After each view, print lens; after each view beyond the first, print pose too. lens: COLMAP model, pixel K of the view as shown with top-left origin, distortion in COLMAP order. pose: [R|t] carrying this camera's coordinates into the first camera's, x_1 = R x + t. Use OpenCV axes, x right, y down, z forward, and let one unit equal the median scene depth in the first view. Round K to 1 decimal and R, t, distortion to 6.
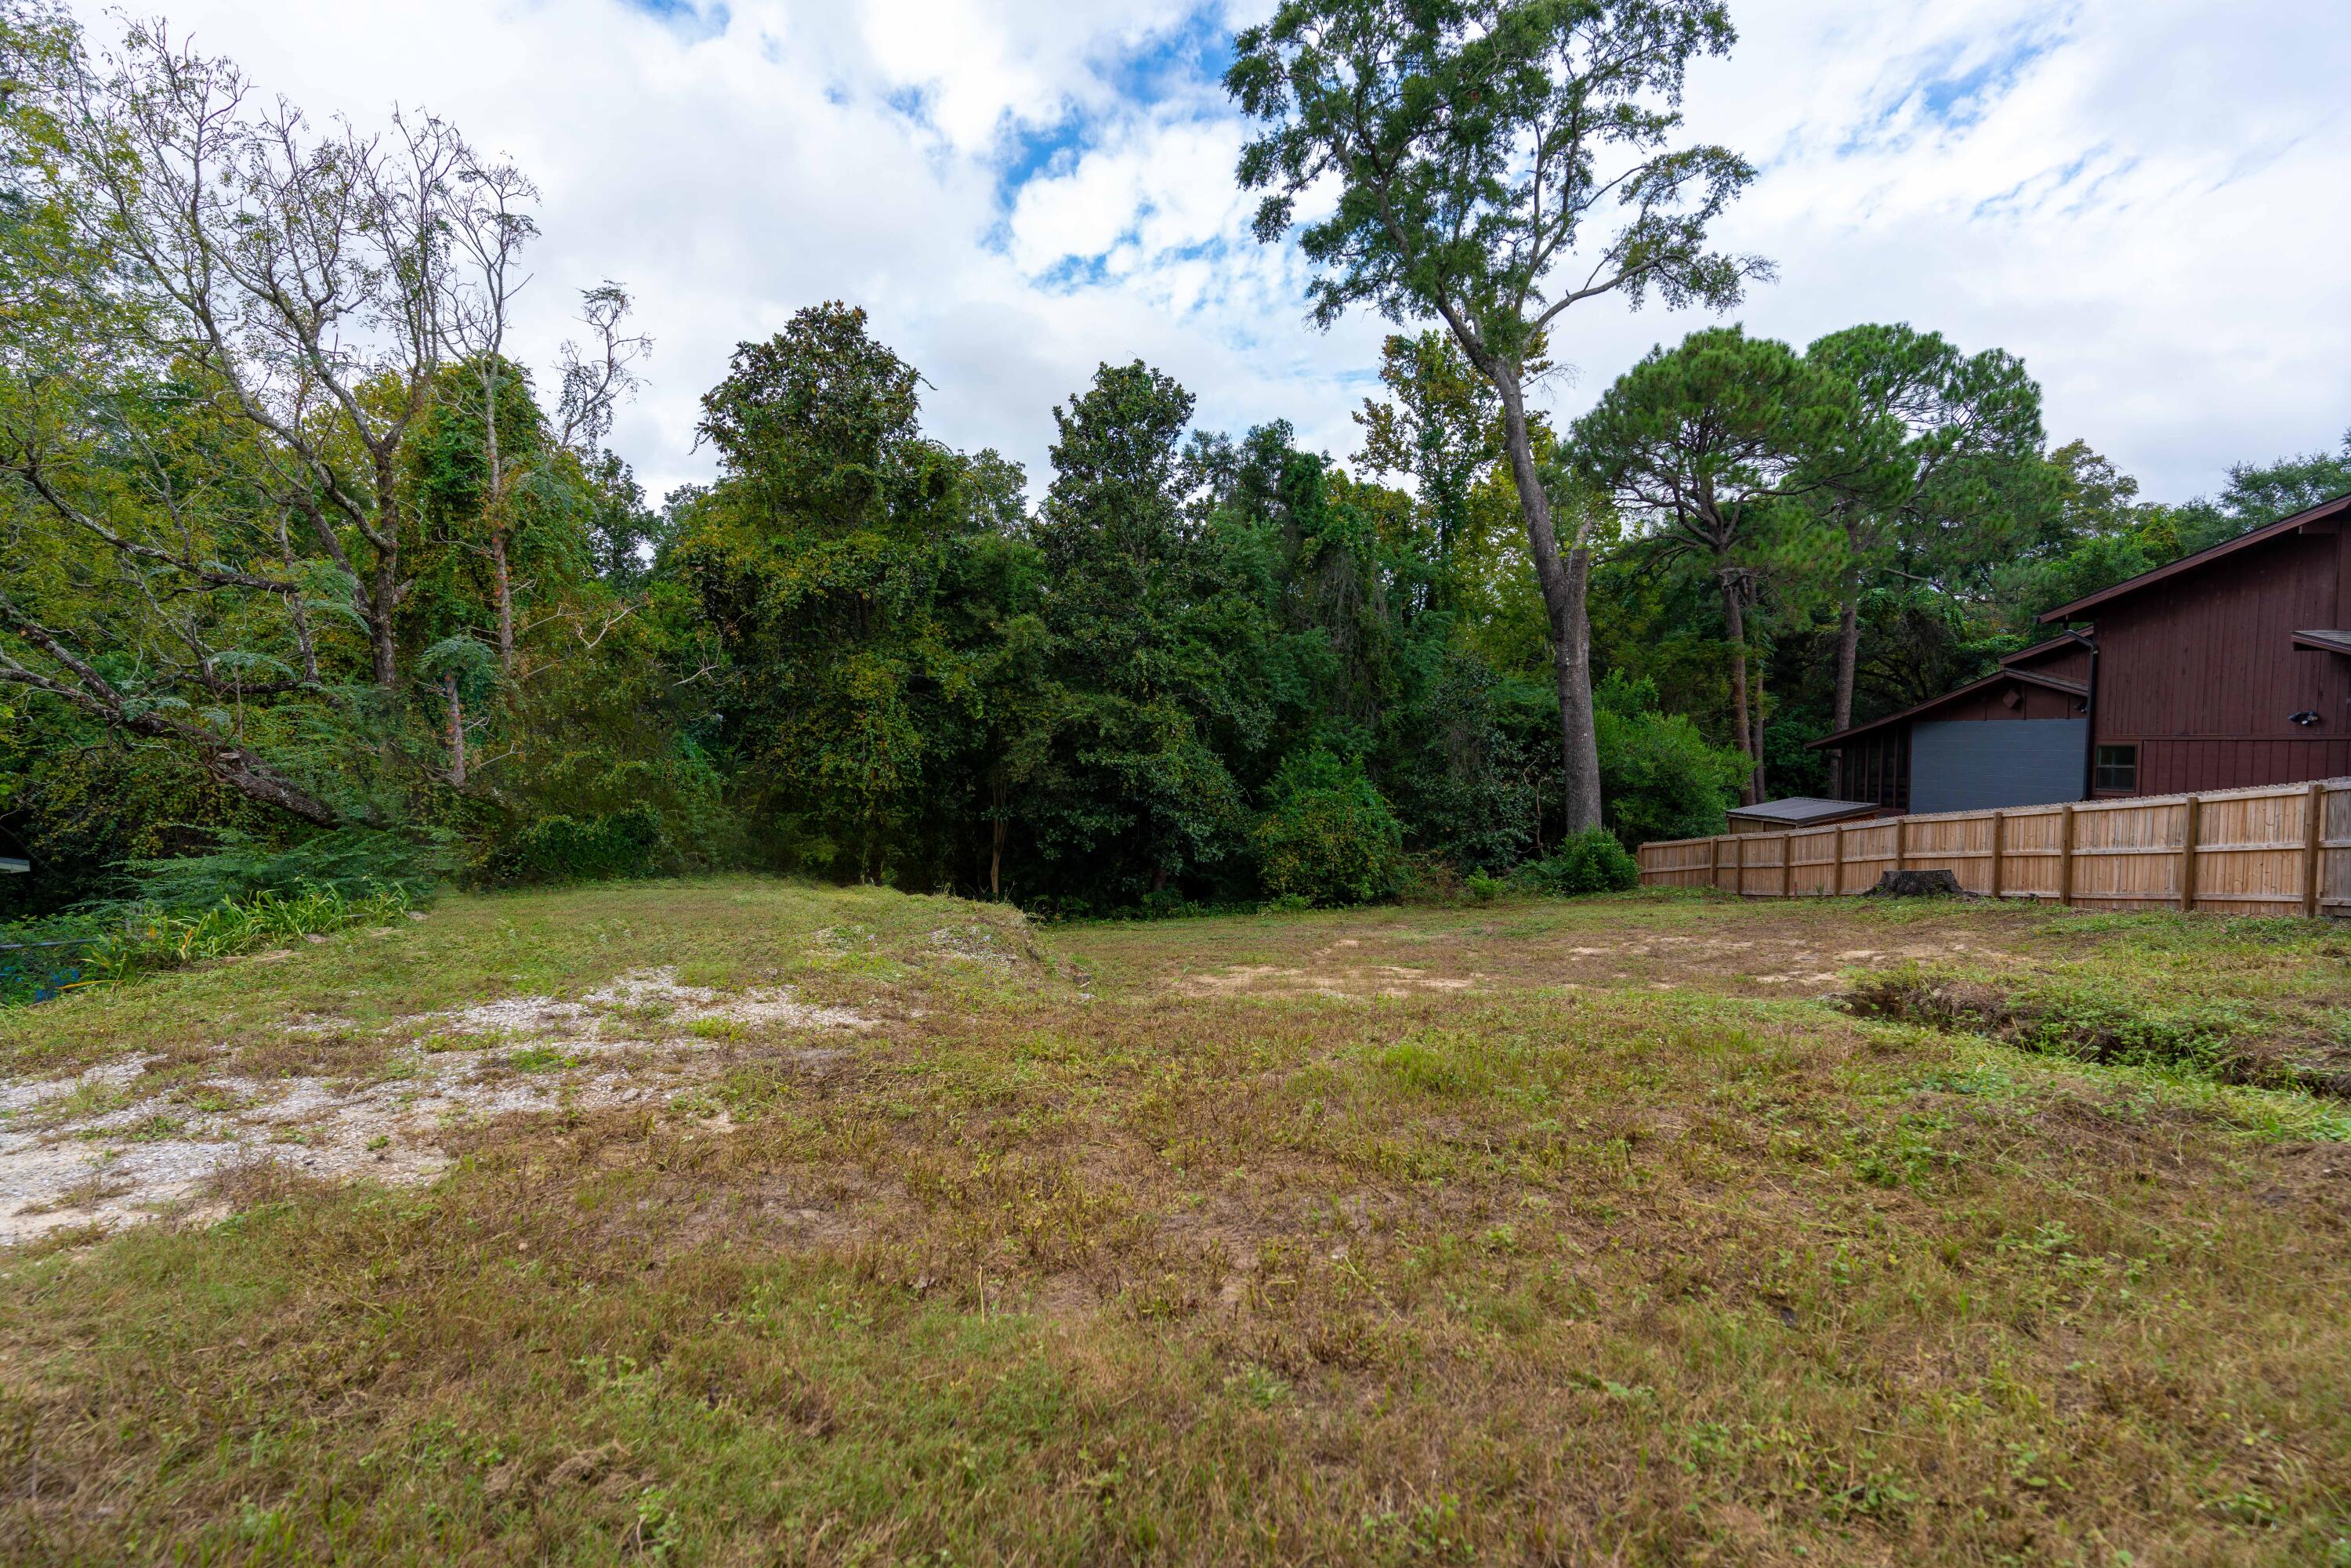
lens RADIAL K [[1101.4, 0, 1175.5], [0, 1101.4, 784.0], [0, 0, 1]] dist [-0.000681, -0.001201]
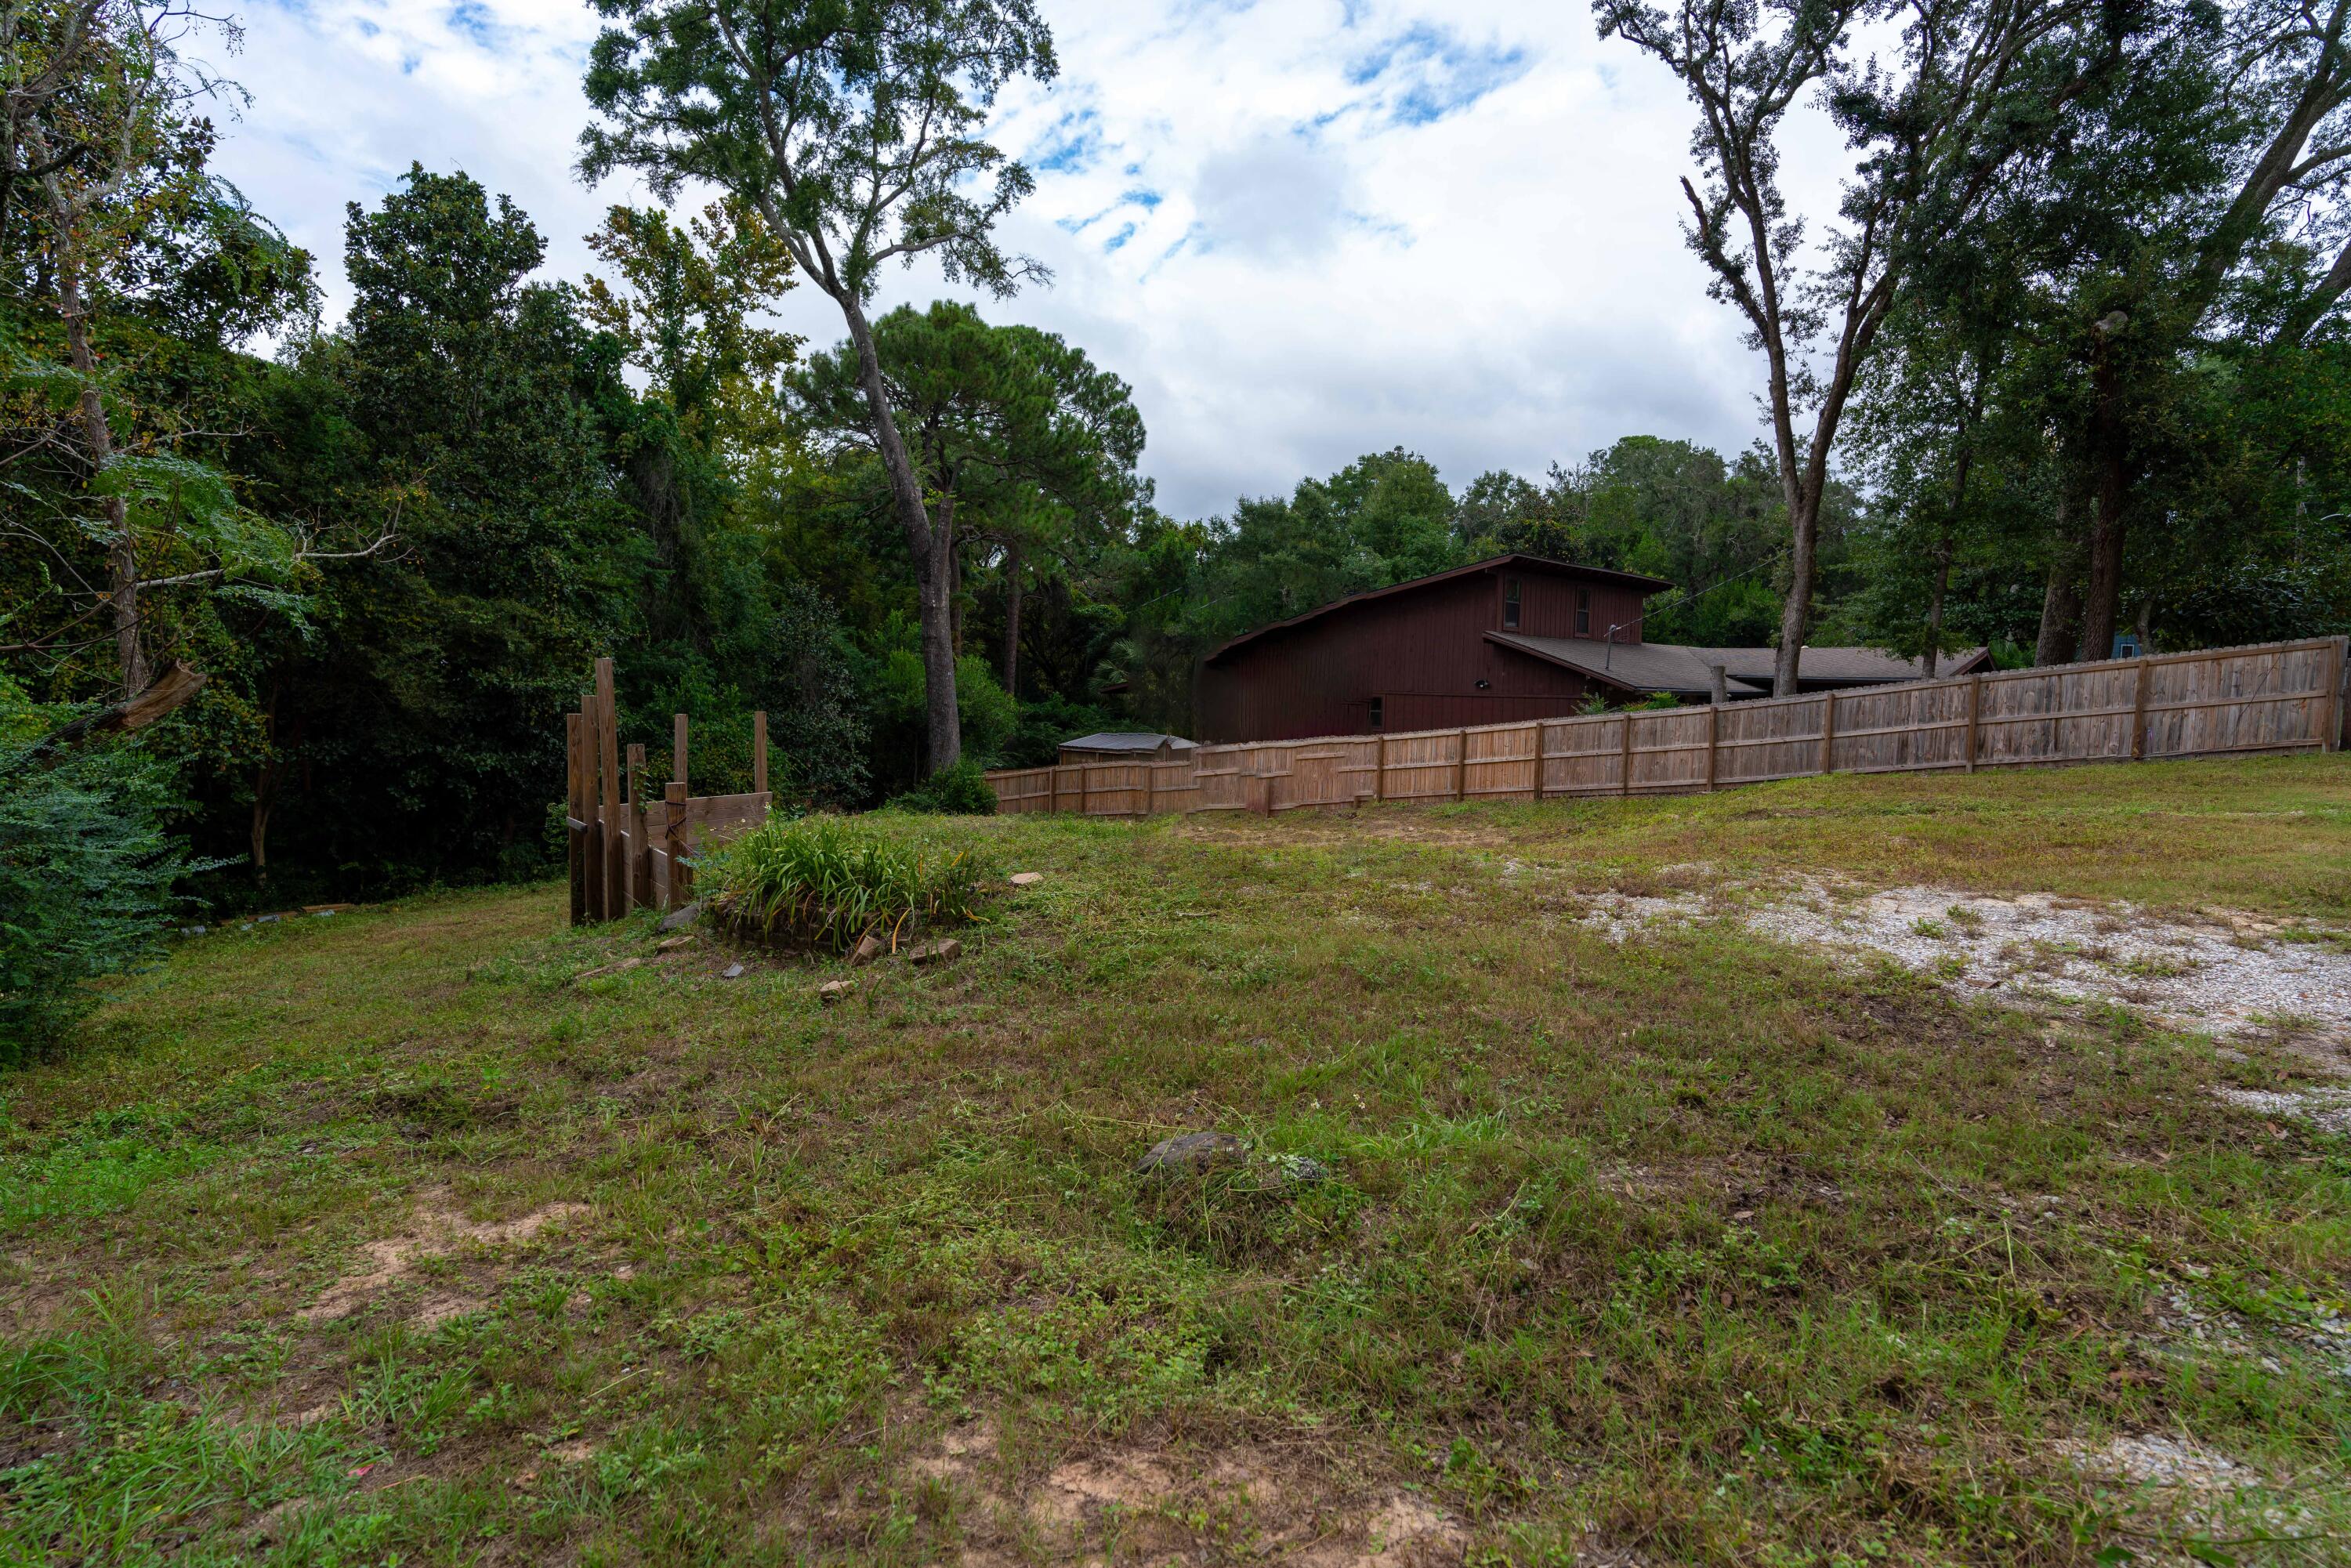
lens RADIAL K [[1180.8, 0, 1181.8], [0, 1180.8, 714.5], [0, 0, 1]] dist [0.020604, 0.000053]
pose [[0.698405, 0.015880, 0.715527, -0.306289], [-0.009628, 0.999872, -0.012793, 0.007508], [-0.715638, 0.002046, 0.698468, 0.042721]]
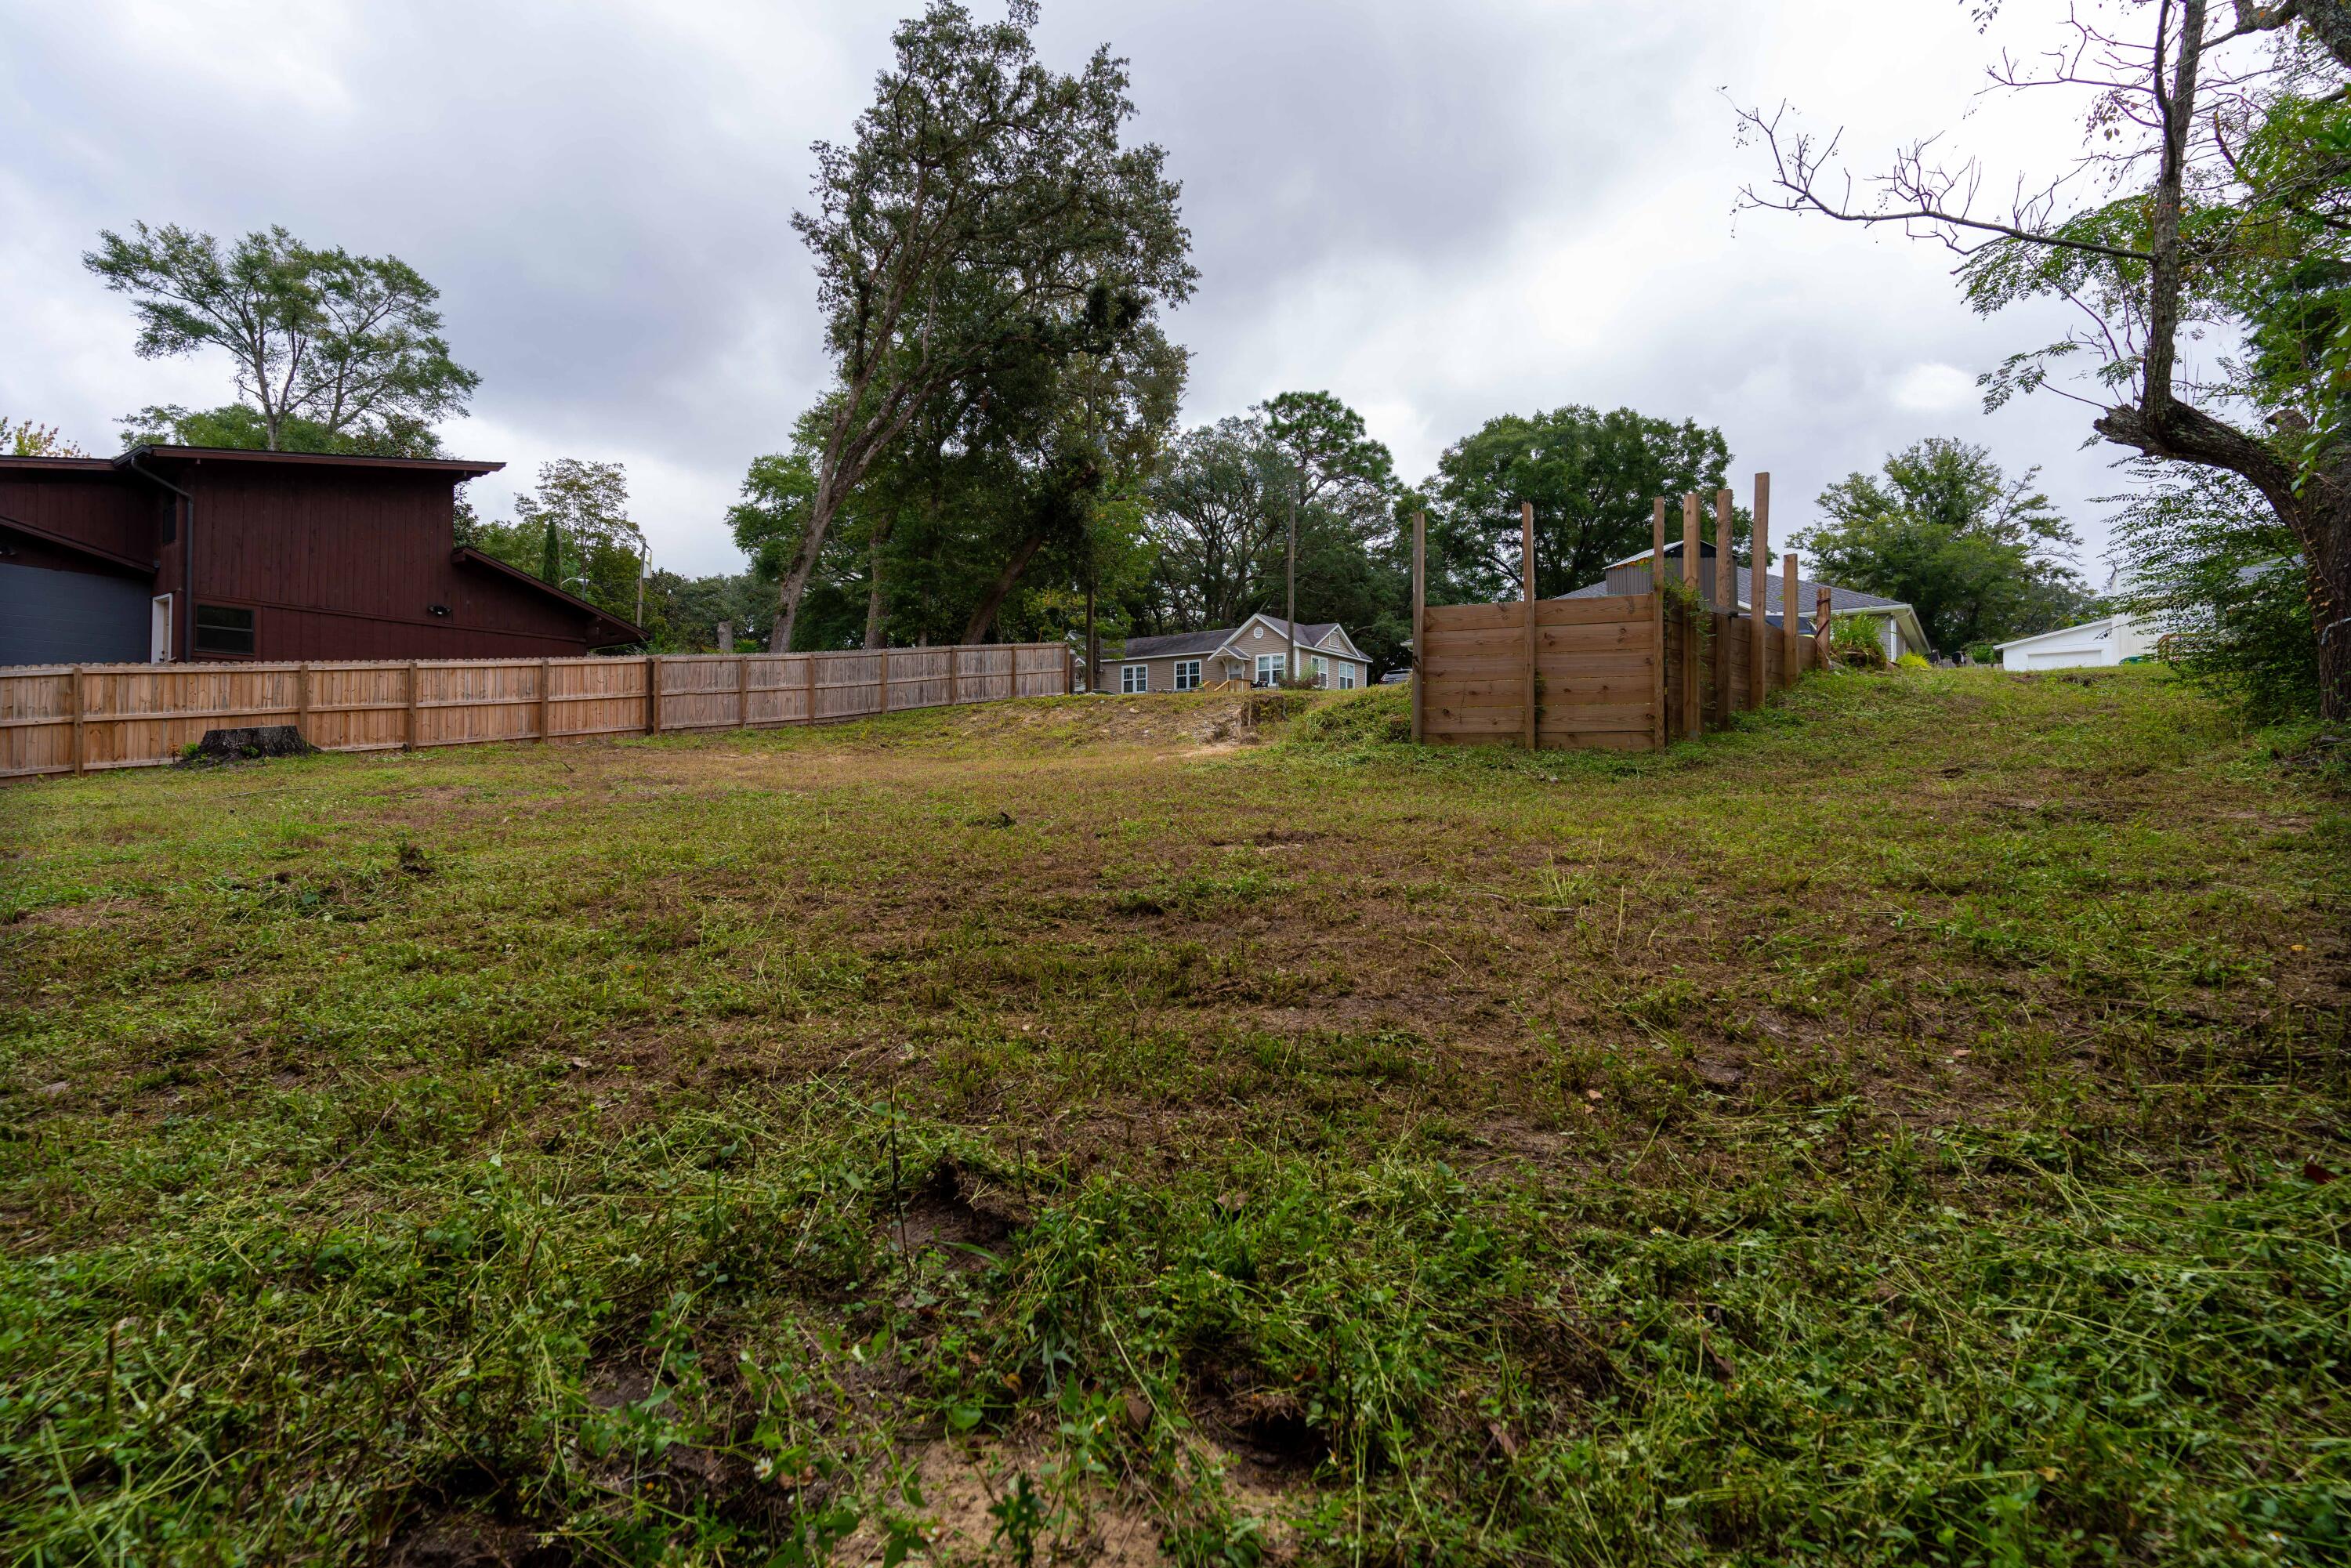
lens RADIAL K [[1101.4, 0, 1175.5], [0, 1101.4, 784.0], [0, 0, 1]] dist [-0.000681, -0.001201]
pose [[-0.730860, -0.007863, 0.682482, -0.310387], [0.007830, 0.999771, 0.019904, 0.073755], [-0.682482, 0.019891, -0.730632, 0.748969]]
